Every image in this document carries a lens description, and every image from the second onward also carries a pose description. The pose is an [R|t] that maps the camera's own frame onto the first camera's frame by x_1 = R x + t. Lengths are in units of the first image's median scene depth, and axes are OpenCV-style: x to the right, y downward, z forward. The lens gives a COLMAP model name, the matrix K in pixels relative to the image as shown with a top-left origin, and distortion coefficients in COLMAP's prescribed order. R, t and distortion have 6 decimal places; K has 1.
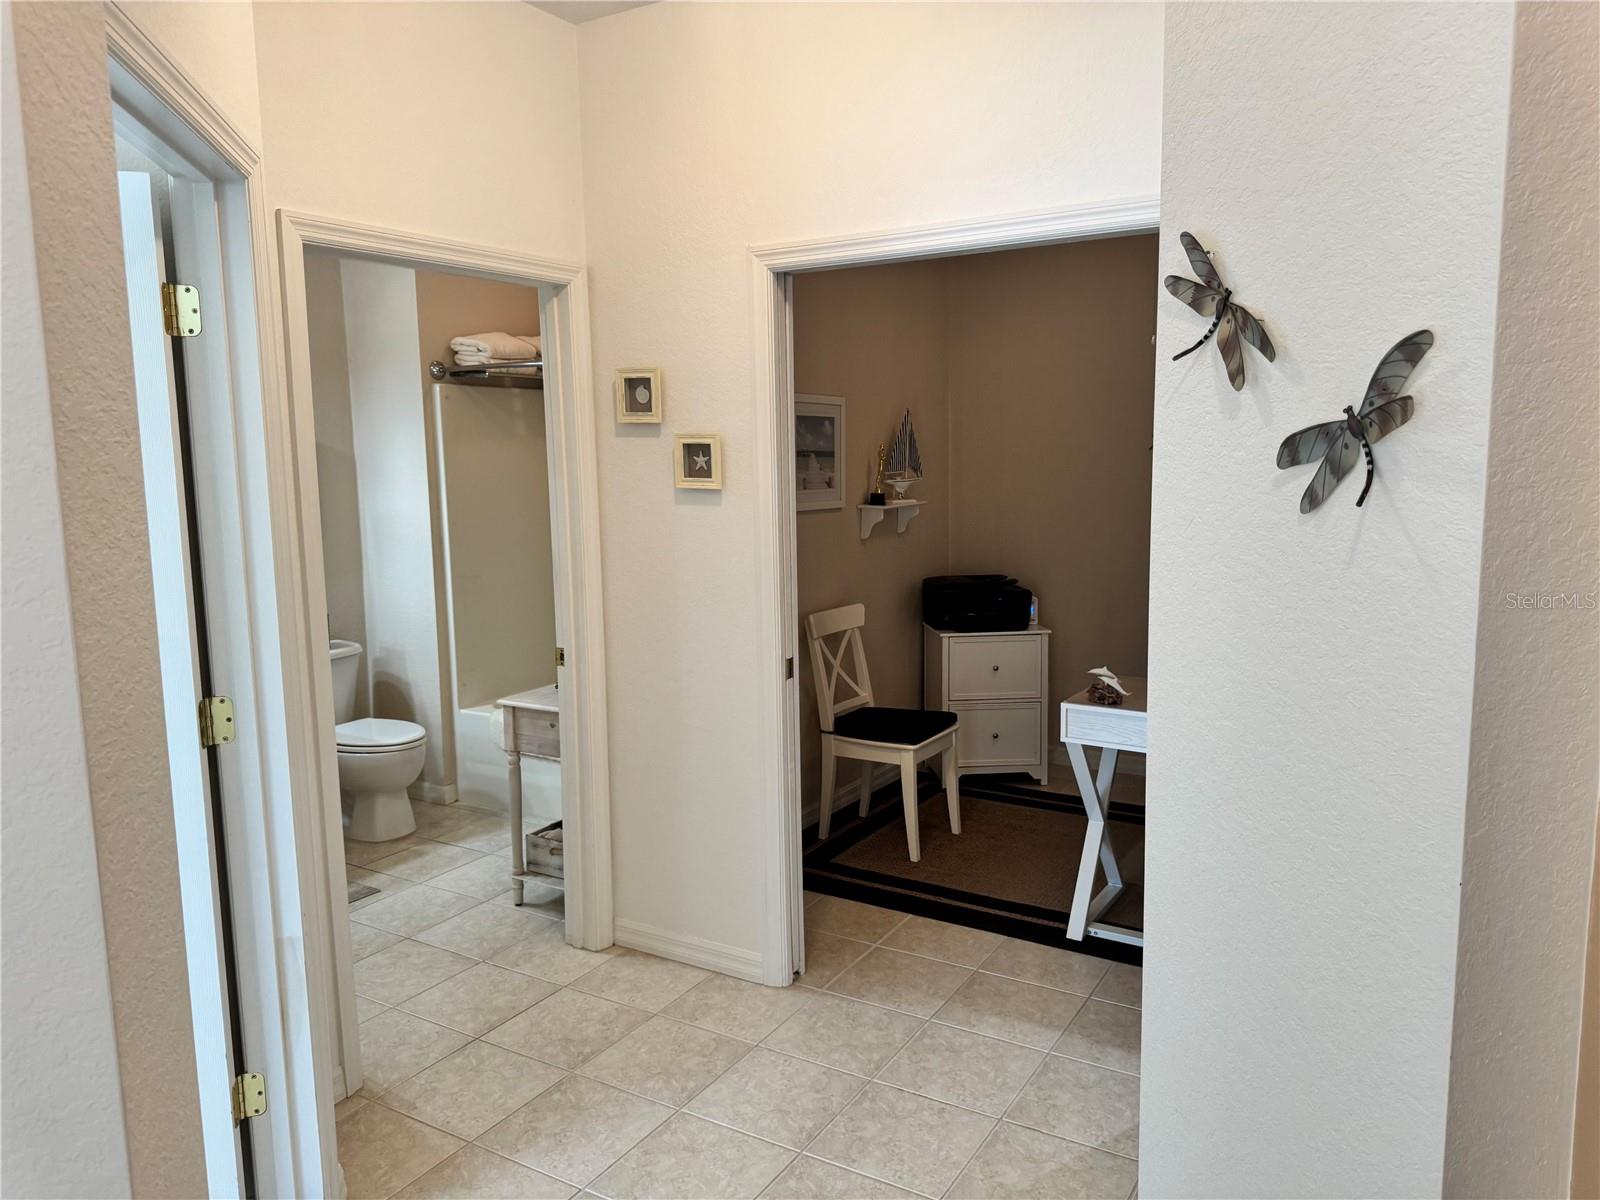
lens RADIAL K [[1131.3, 0, 809.3], [0, 1131.3, 591.5], [0, 0, 1]] dist [0.065417, -0.084815]
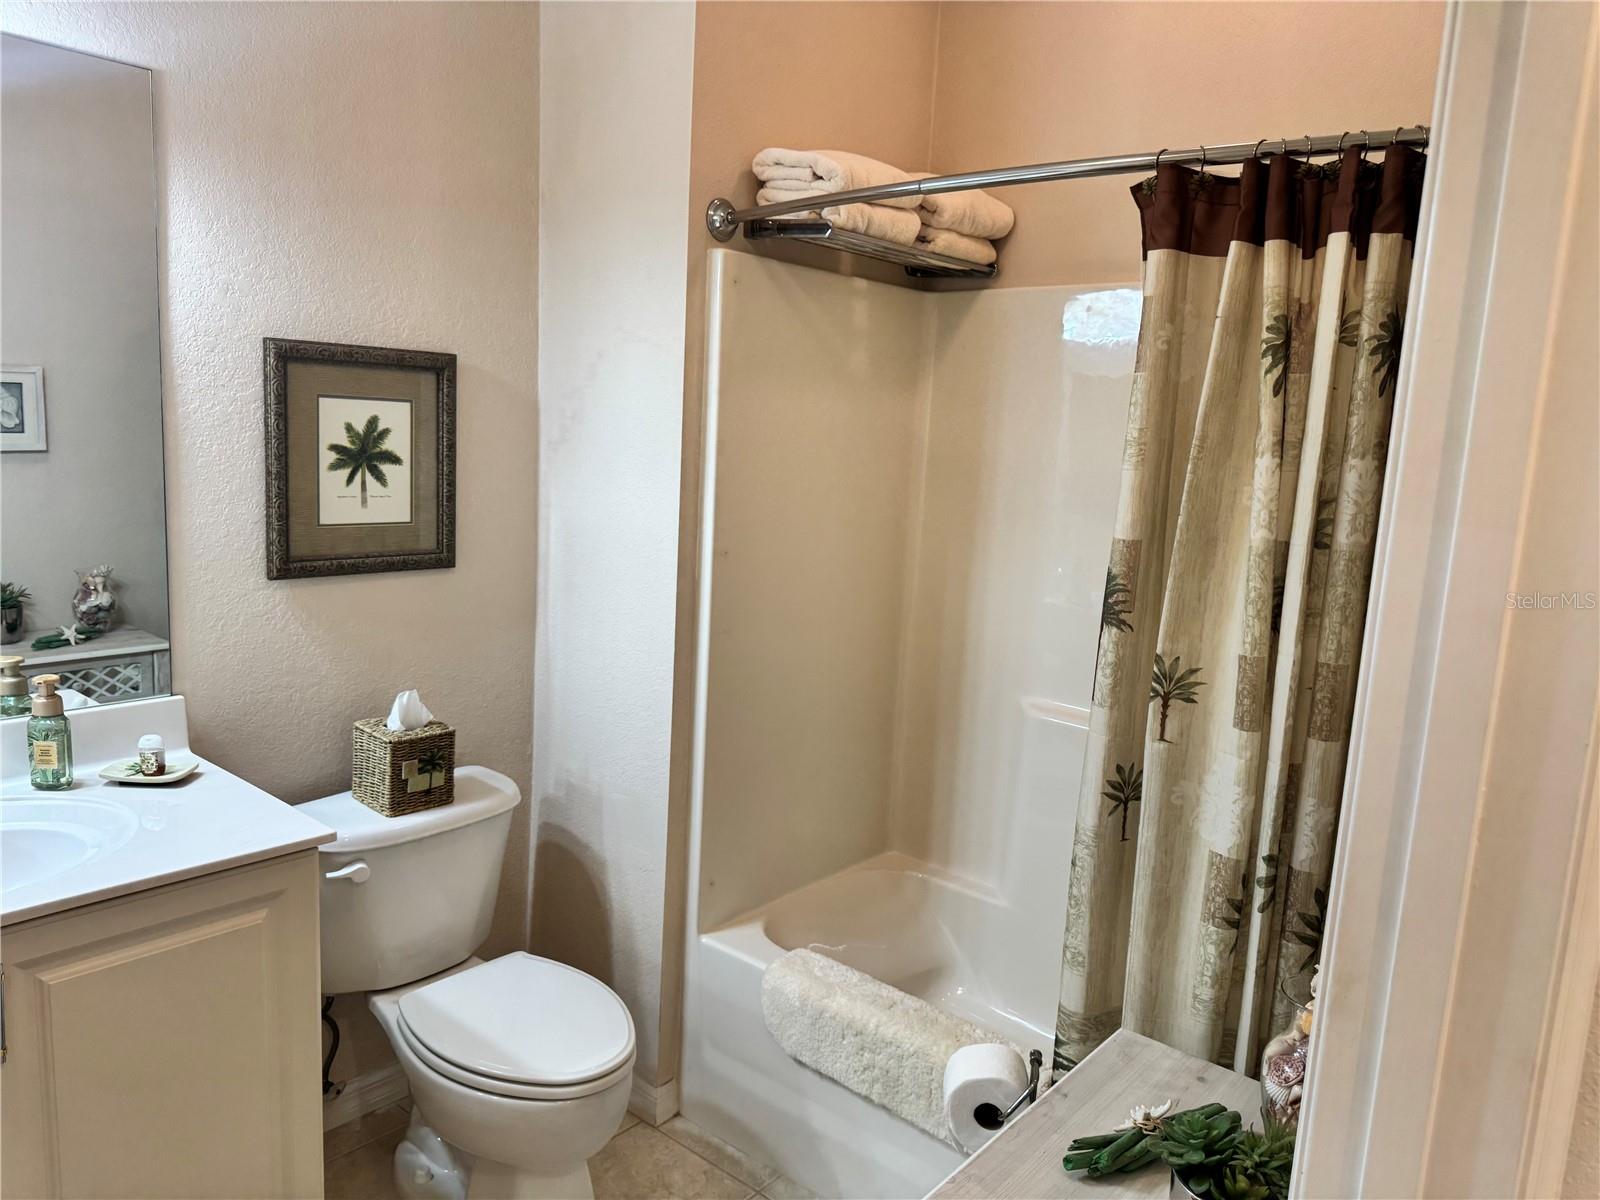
lens RADIAL K [[1131.3, 0, 798.6], [0, 1131.3, 608.4], [0, 0, 1]] dist [0.065417, -0.084815]
pose [[0.983771, 0.091581, -0.154295, -0.207781], [-0.087033, 0.995555, 0.035989, -0.056262], [0.156905, -0.021976, 0.987369, 0.541810]]
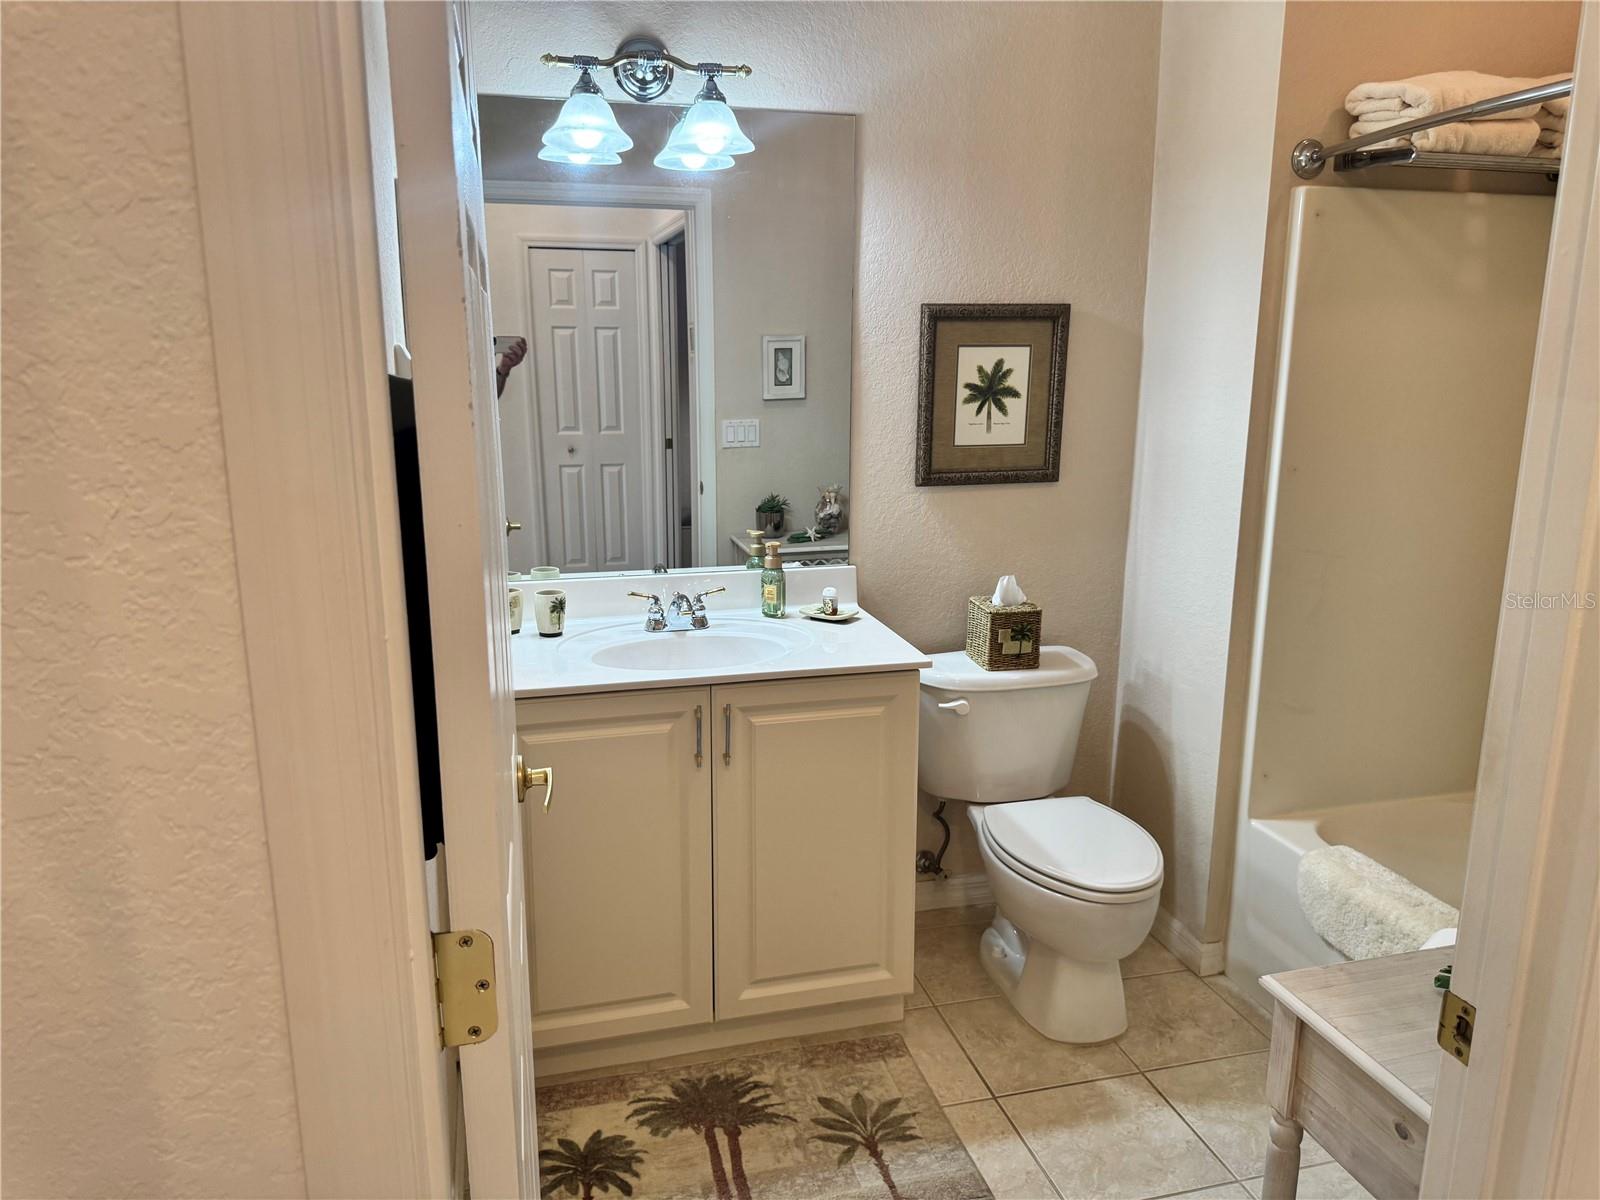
lens RADIAL K [[1131.3, 0, 801.4], [0, 1131.3, 597.2], [0, 0, 1]] dist [0.065417, -0.084815]
pose [[0.714214, 0.165531, -0.680072, -0.112121], [-0.102031, 0.985876, 0.132810, -0.048972], [0.692450, -0.025466, 0.721016, 0.478299]]
